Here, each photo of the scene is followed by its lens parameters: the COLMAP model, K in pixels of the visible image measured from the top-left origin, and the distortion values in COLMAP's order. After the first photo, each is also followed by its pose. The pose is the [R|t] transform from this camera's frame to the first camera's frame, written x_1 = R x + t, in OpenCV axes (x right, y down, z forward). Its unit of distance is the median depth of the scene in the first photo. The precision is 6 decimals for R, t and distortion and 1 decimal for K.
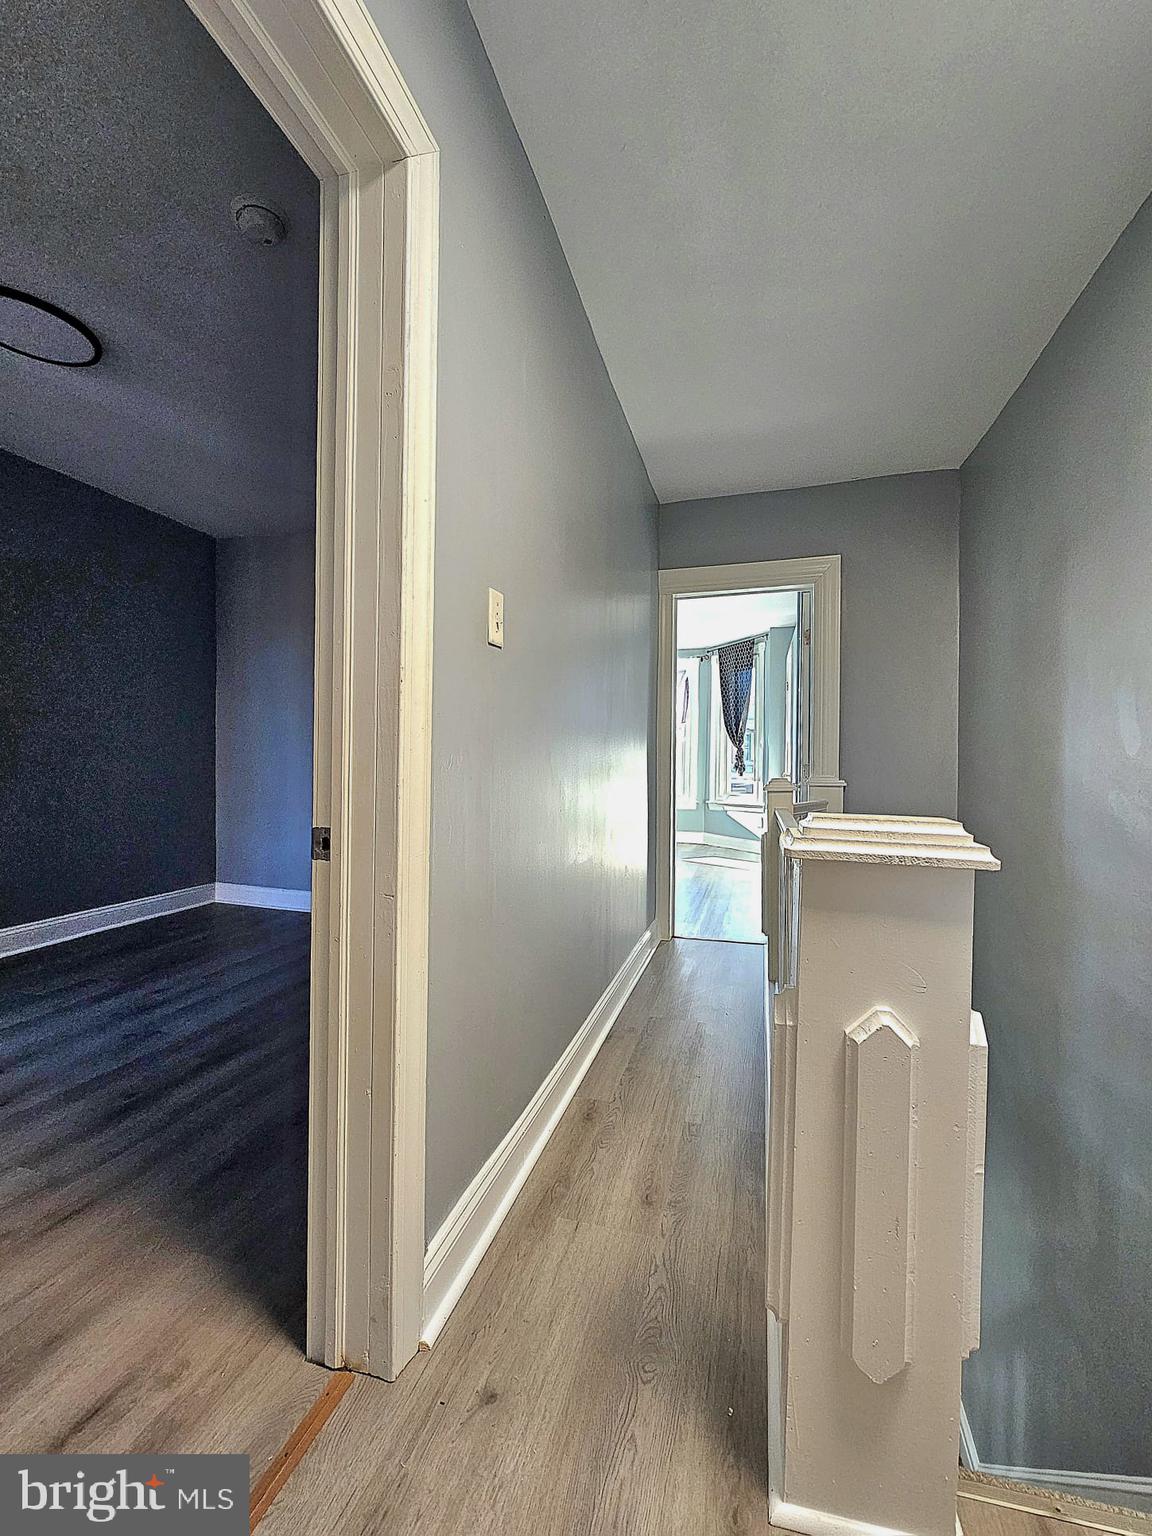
lens RADIAL K [[637.7, 0, 576.0], [0, 637.7, 768.0], [0, 0, 1]] dist [-0.000260, 0.001429]
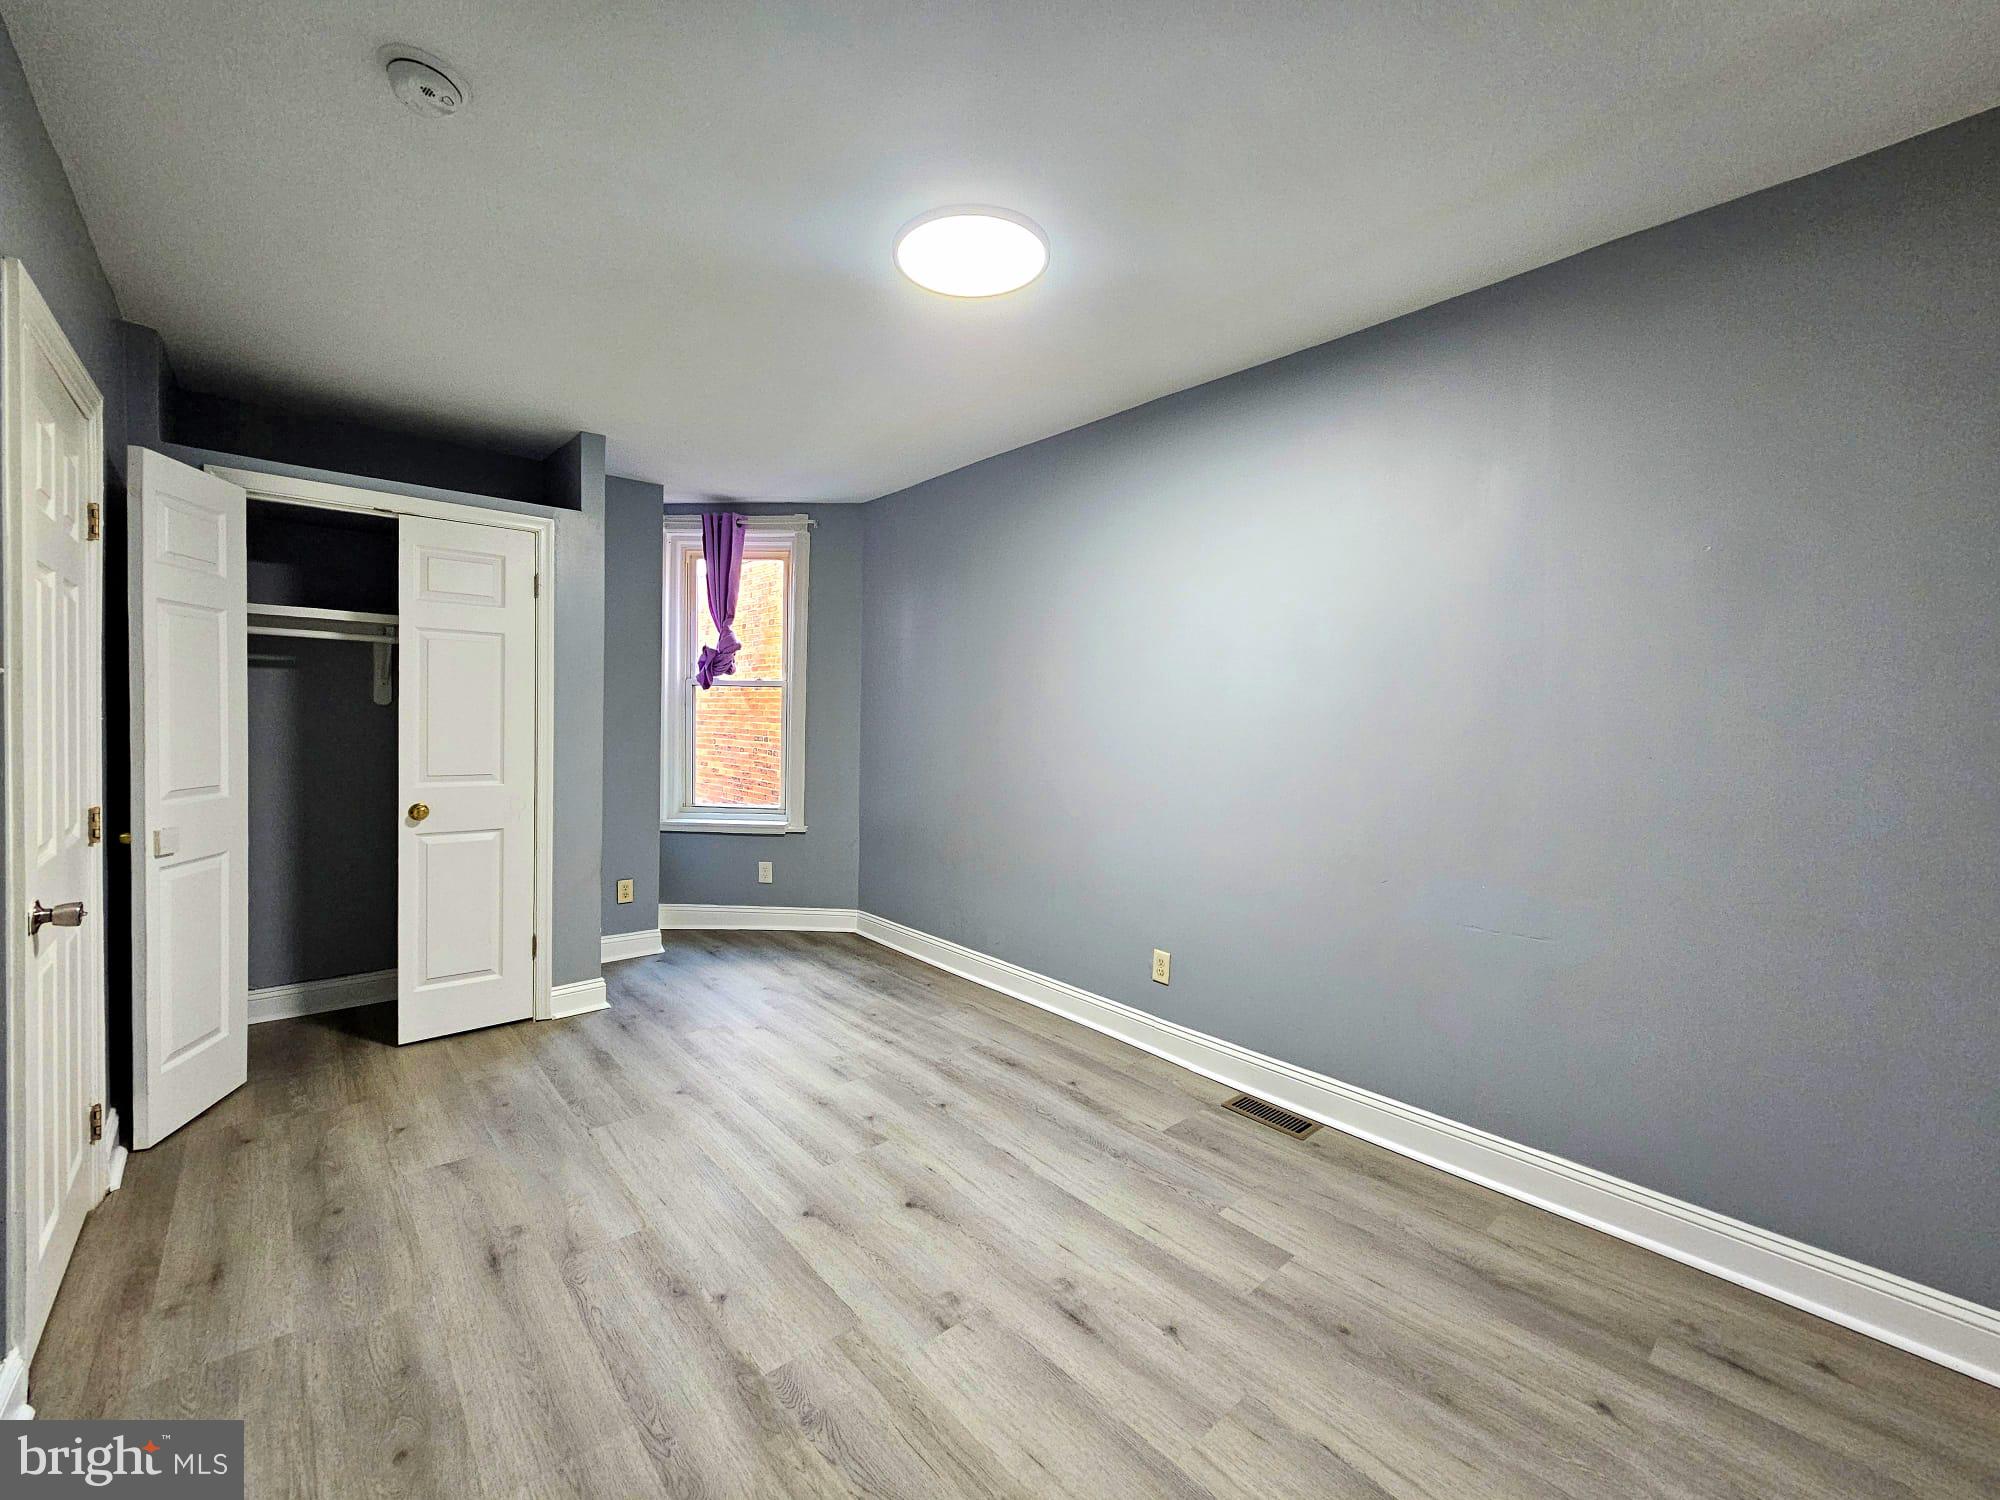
lens RADIAL K [[830.3, 0, 999.6], [0, 830.3, 742.7], [0, 0, 1]] dist [-0.000260, 0.001429]
pose [[-0.553135, -0.006527, -0.833066, -0.066391], [-0.034425, 0.999294, 0.015028, -0.109968], [0.832380, 0.036991, -0.552969, 1.371193]]
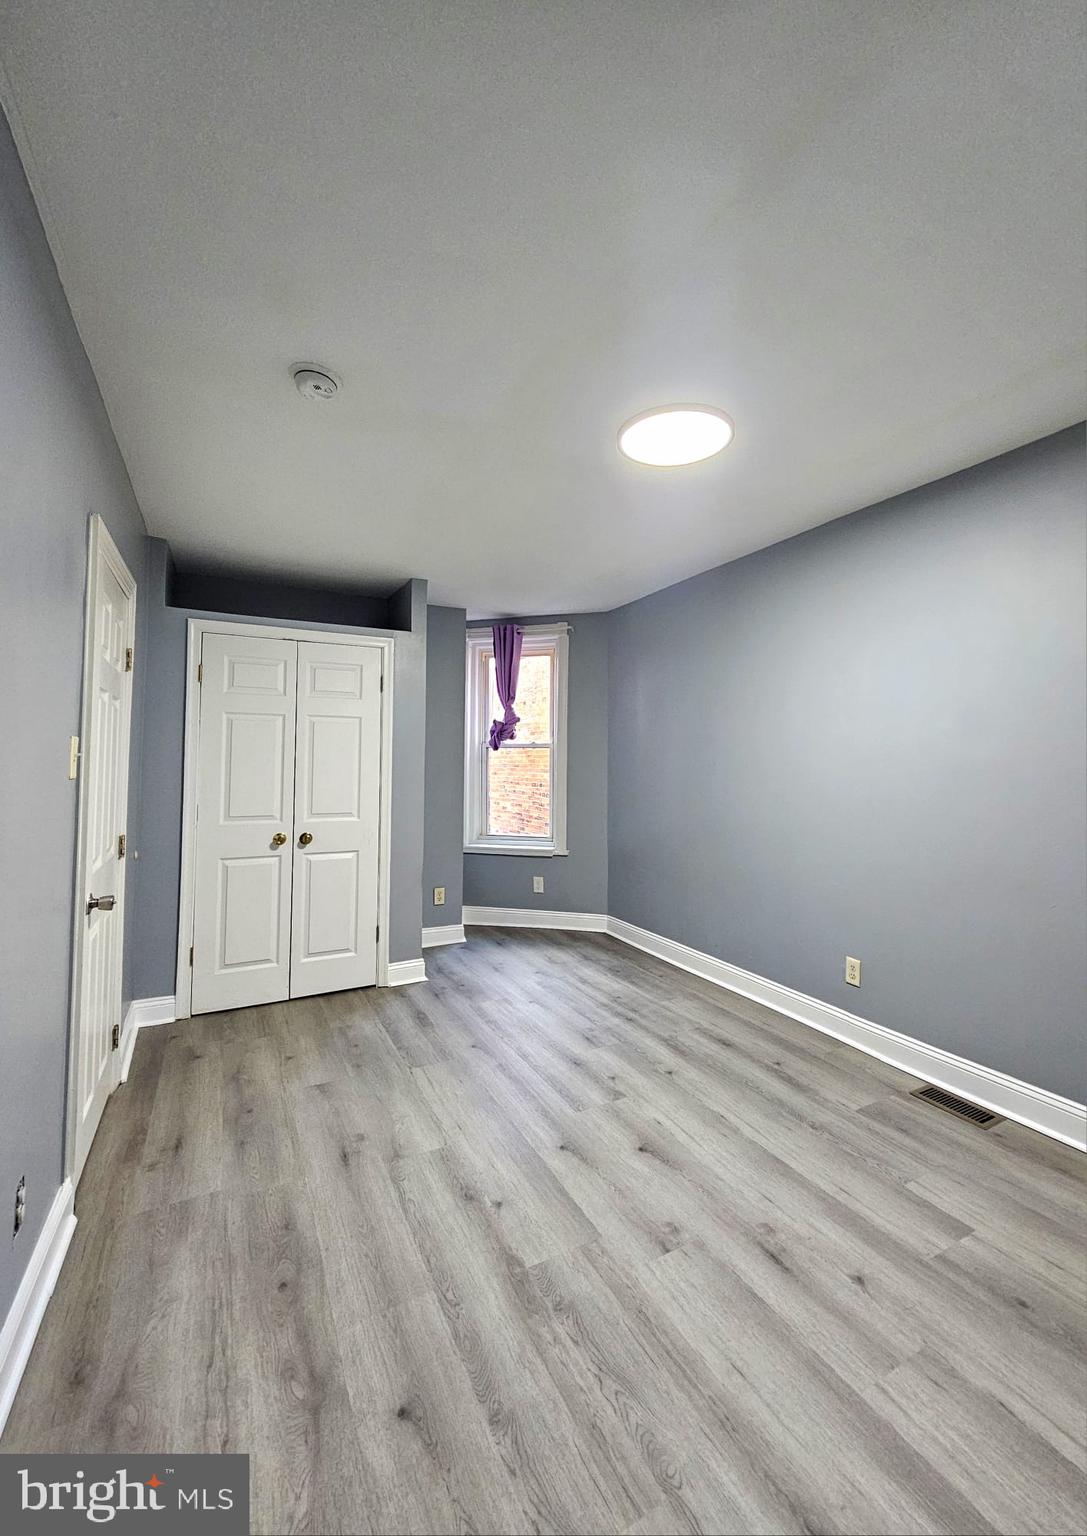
lens RADIAL K [[602.6, 0, 573.2], [0, 602.6, 764.0], [0, 0, 1]] dist [0.000812, -0.000163]
pose [[-0.699687, -0.044311, -0.713074, -0.070617], [-0.028952, 0.999014, -0.033671, -0.104346], [0.713863, -0.002914, -0.700279, 1.351931]]
